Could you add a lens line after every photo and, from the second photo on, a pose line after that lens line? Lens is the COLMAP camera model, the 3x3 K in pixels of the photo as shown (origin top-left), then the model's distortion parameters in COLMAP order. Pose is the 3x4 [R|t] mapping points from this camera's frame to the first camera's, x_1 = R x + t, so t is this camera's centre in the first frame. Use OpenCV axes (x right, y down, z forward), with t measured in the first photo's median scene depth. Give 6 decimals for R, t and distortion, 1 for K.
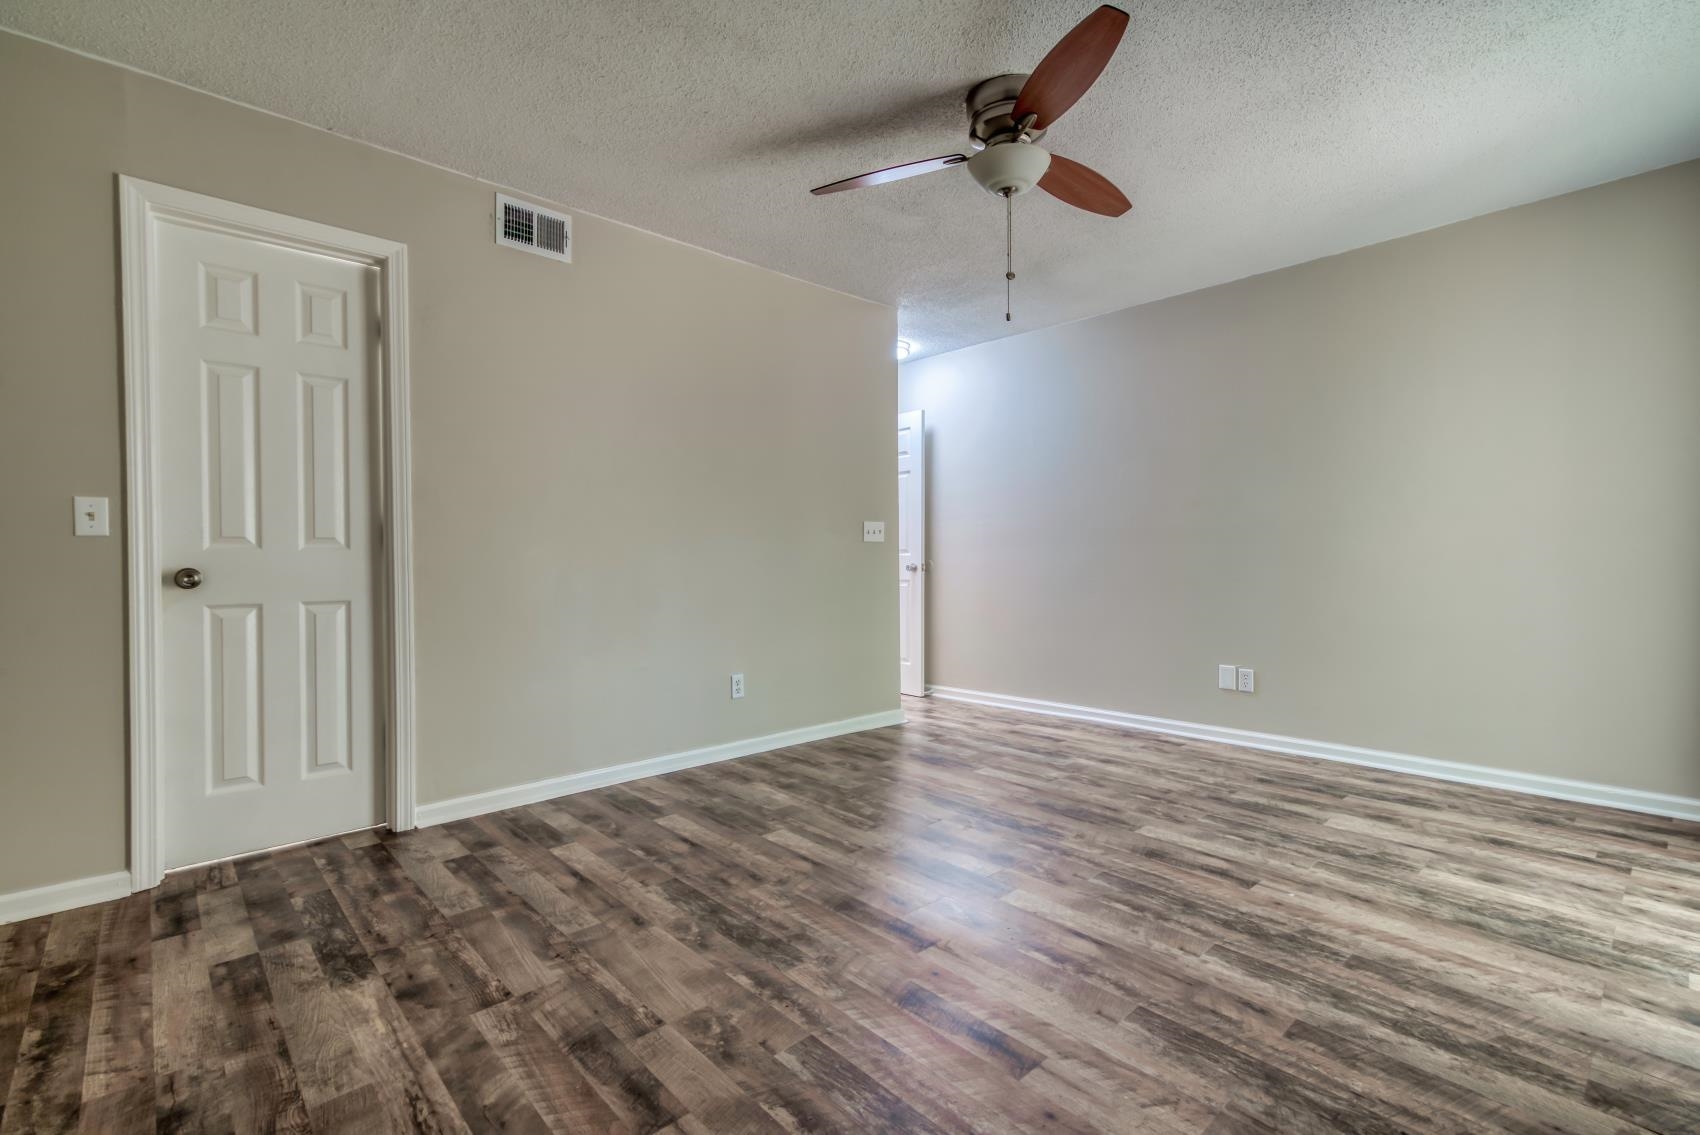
lens RADIAL K [[782.4, 0, 846.9], [0, 782.4, 557.8], [0, 0, 1]] dist [0.005177, 0.002821]
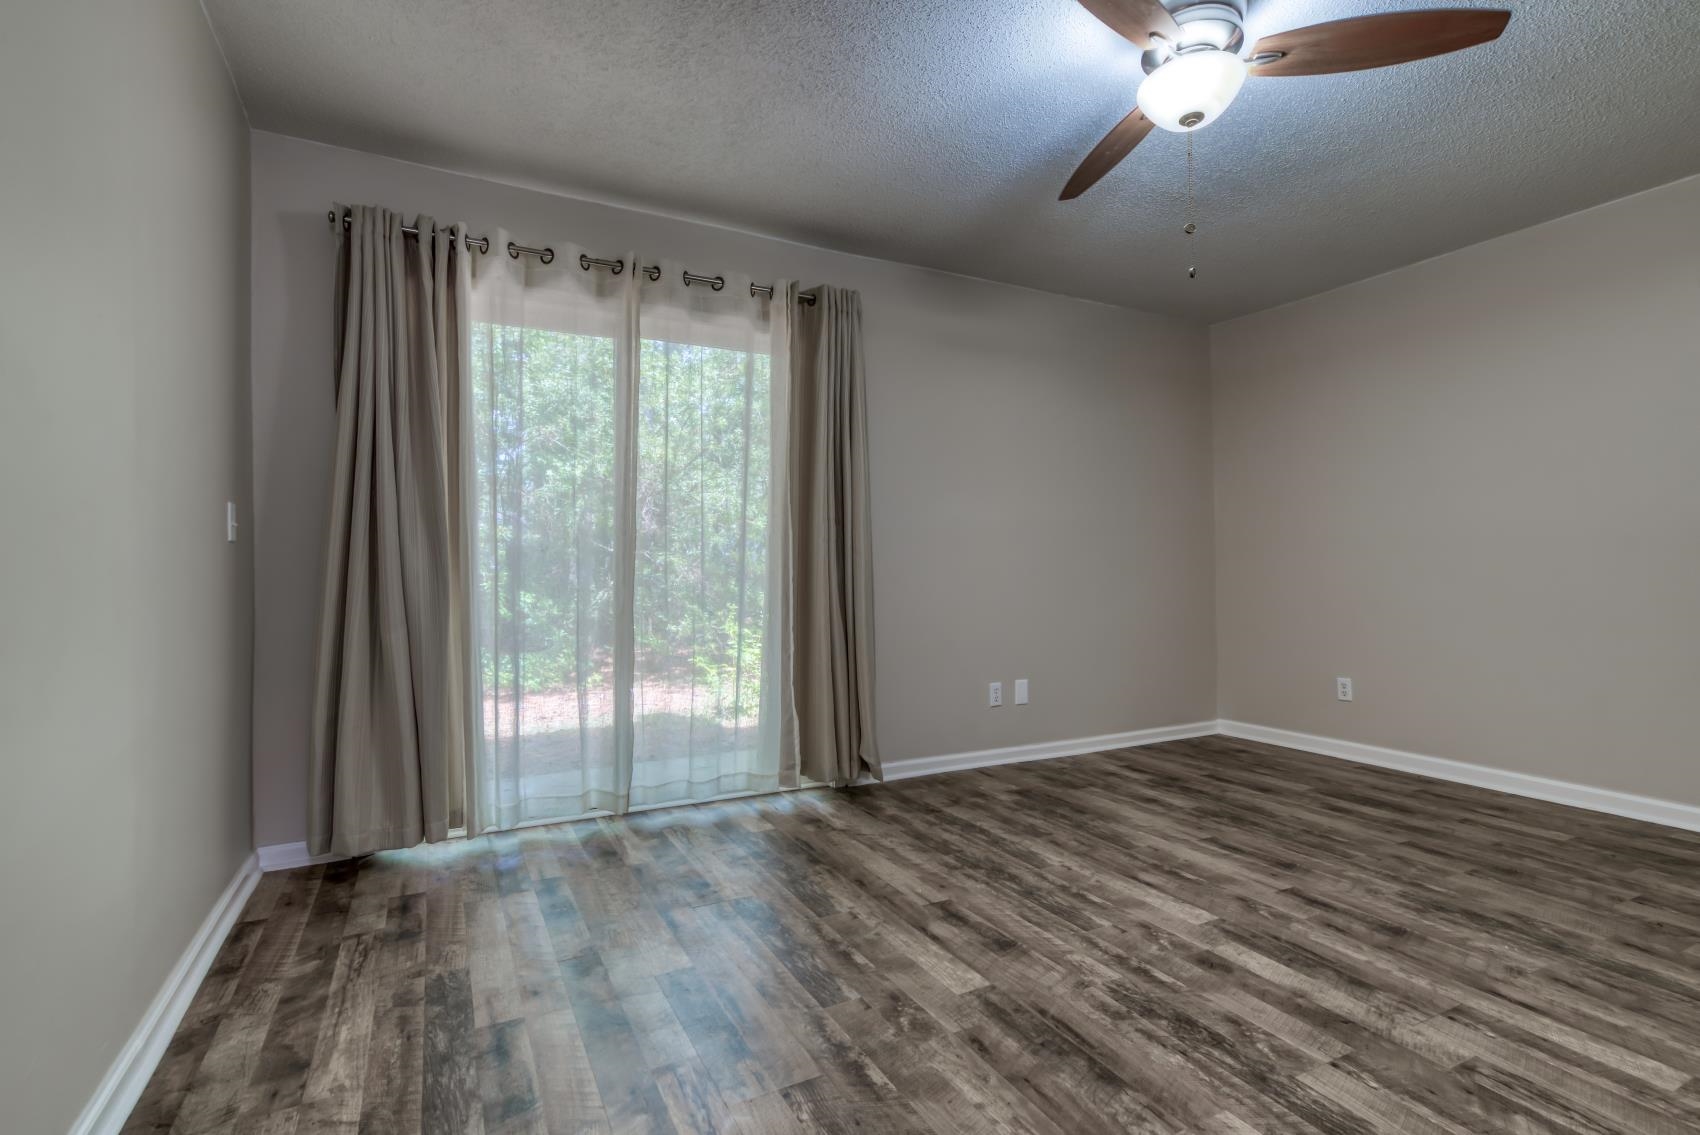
lens RADIAL K [[782.4, 0, 856.3], [0, 782.4, 568.1], [0, 0, 1]] dist [0.005177, 0.002821]
pose [[-0.964338, 0.008825, 0.264525, 0.318211], [0.008363, 0.999961, -0.002871, -0.001120], [-0.264540, -0.000557, -0.964374, 1.780141]]
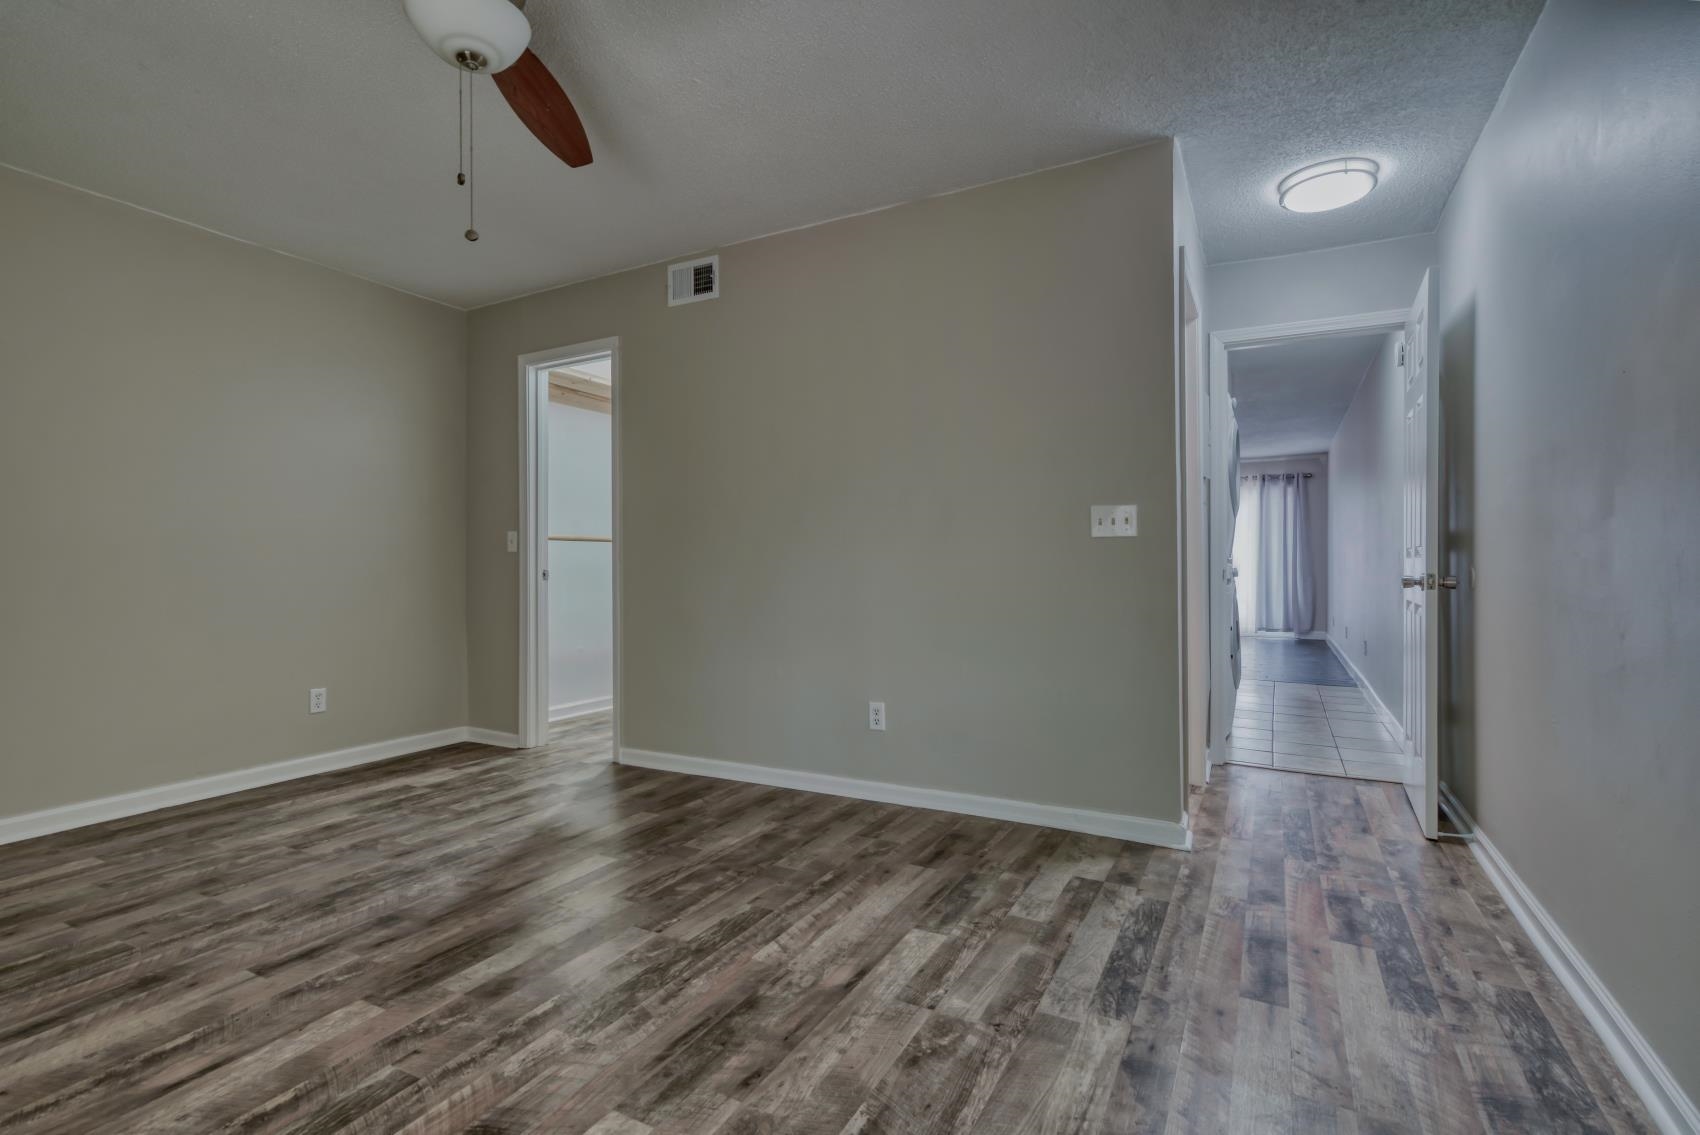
lens RADIAL K [[782.4, 0, 869.0], [0, 782.4, 538.3], [0, 0, 1]] dist [0.005177, 0.002821]
pose [[0.330333, -0.030292, -0.943378, 0.966032], [0.002152, 0.999506, -0.031340, -0.000164], [0.943862, 0.008323, 0.330235, 1.050357]]
